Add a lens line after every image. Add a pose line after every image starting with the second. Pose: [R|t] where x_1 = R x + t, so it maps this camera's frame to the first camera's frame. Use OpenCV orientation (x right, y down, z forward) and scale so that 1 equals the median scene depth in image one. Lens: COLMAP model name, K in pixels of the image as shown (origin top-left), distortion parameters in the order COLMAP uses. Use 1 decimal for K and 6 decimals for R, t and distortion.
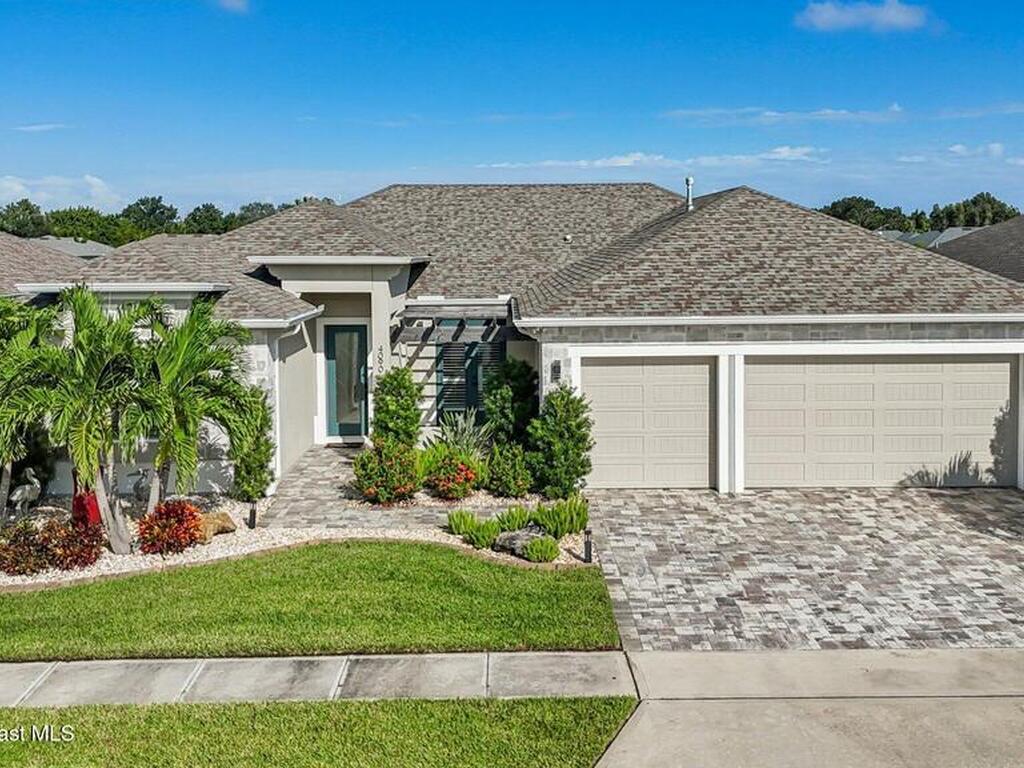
lens RADIAL K [[1013.6, 0, 513.1], [0, 1013.6, 395.8], [0, 0, 1]] dist [0.132862, -0.271493]
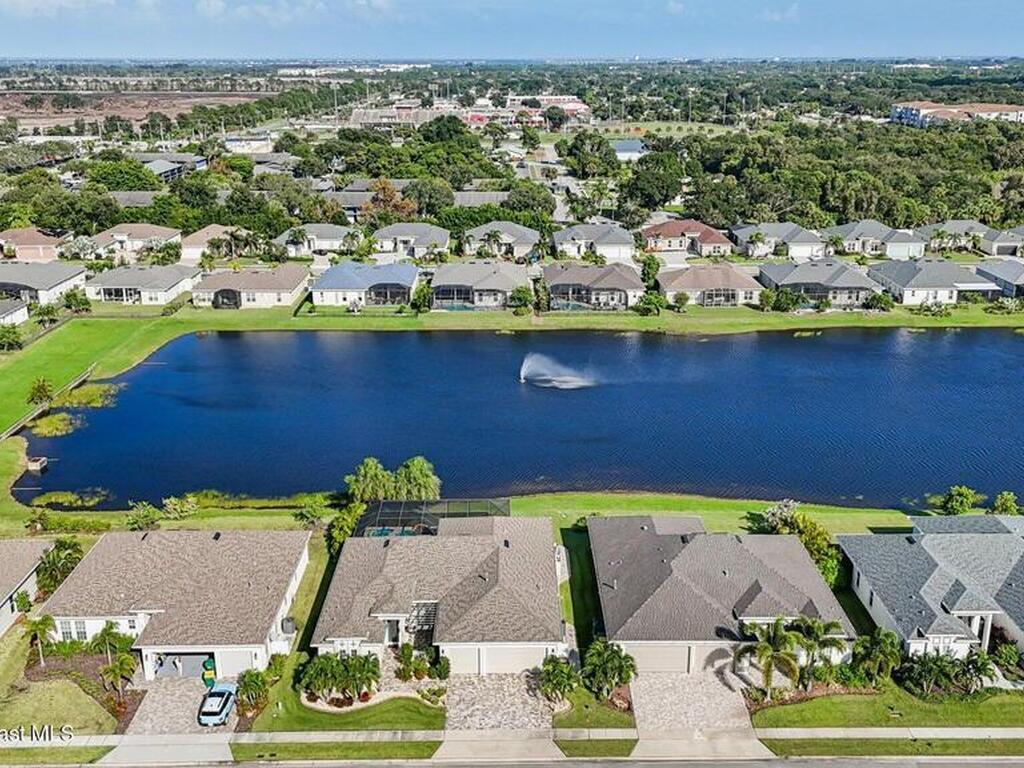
lens RADIAL K [[1024.5, 0, 516.5], [0, 1024.5, 380.8], [0, 0, 1]] dist [0.100569, -0.193618]
pose [[0.999958, 0.008836, 0.002281, 0.413685], [-0.009088, 0.986924, 0.160931, -2.323005], [-0.000830, -0.160945, 0.986963, -3.958588]]
